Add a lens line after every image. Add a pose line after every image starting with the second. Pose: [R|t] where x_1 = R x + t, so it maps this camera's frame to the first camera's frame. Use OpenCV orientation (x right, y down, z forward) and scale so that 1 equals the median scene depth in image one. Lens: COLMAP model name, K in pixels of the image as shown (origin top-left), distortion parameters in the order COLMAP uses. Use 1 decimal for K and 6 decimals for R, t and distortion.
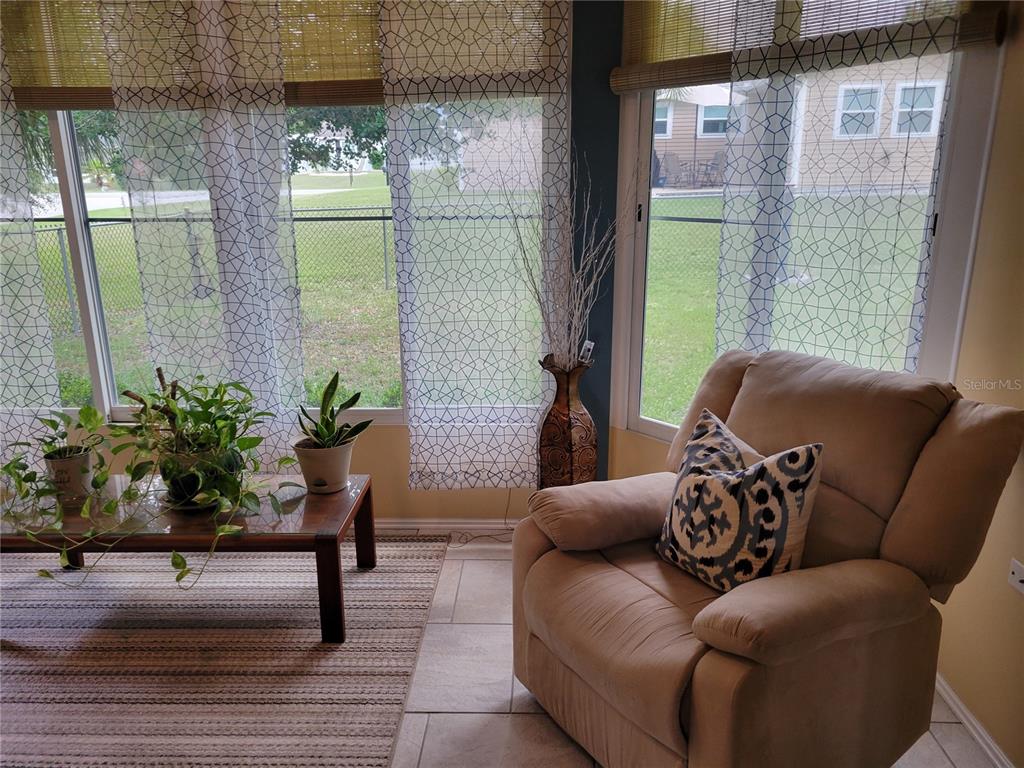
lens RADIAL K [[784.9, 0, 505.3], [0, 784.9, 383.6], [0, 0, 1]] dist [0.061900, -0.043318]
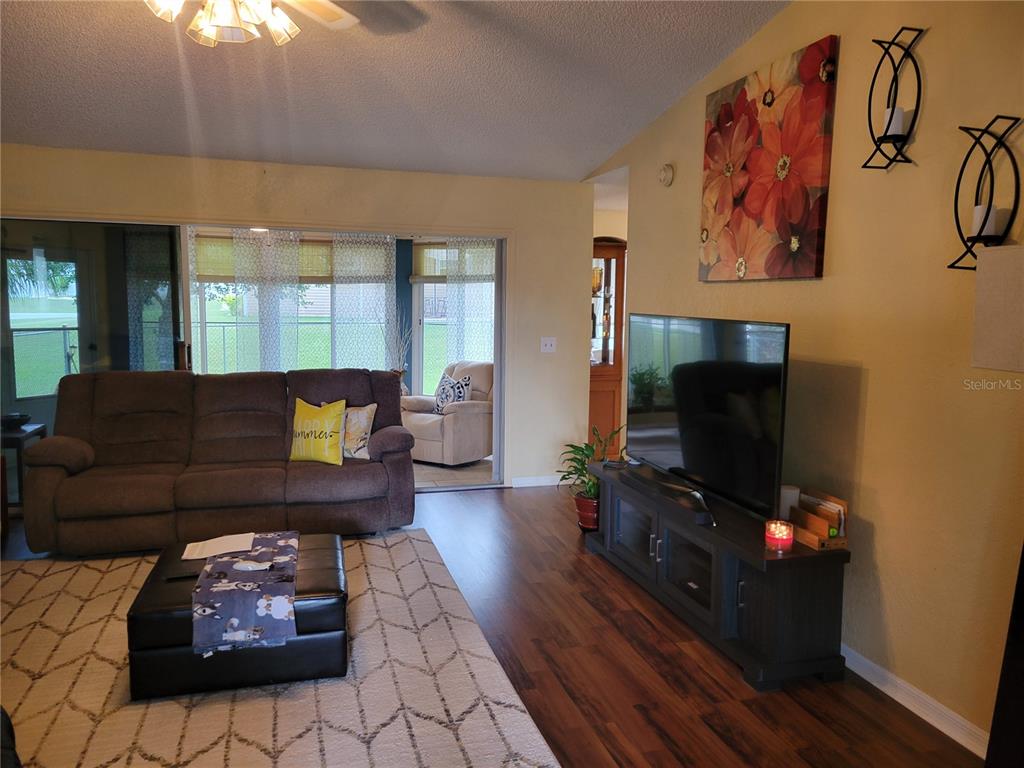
lens RADIAL K [[784.9, 0, 505.3], [0, 784.9, 383.6], [0, 0, 1]] dist [0.061900, -0.043318]
pose [[0.948961, -0.017859, 0.314888, -0.679510], [0.065980, 0.987545, -0.142832, 0.677697], [-0.308415, 0.156318, 0.938320, -2.714287]]
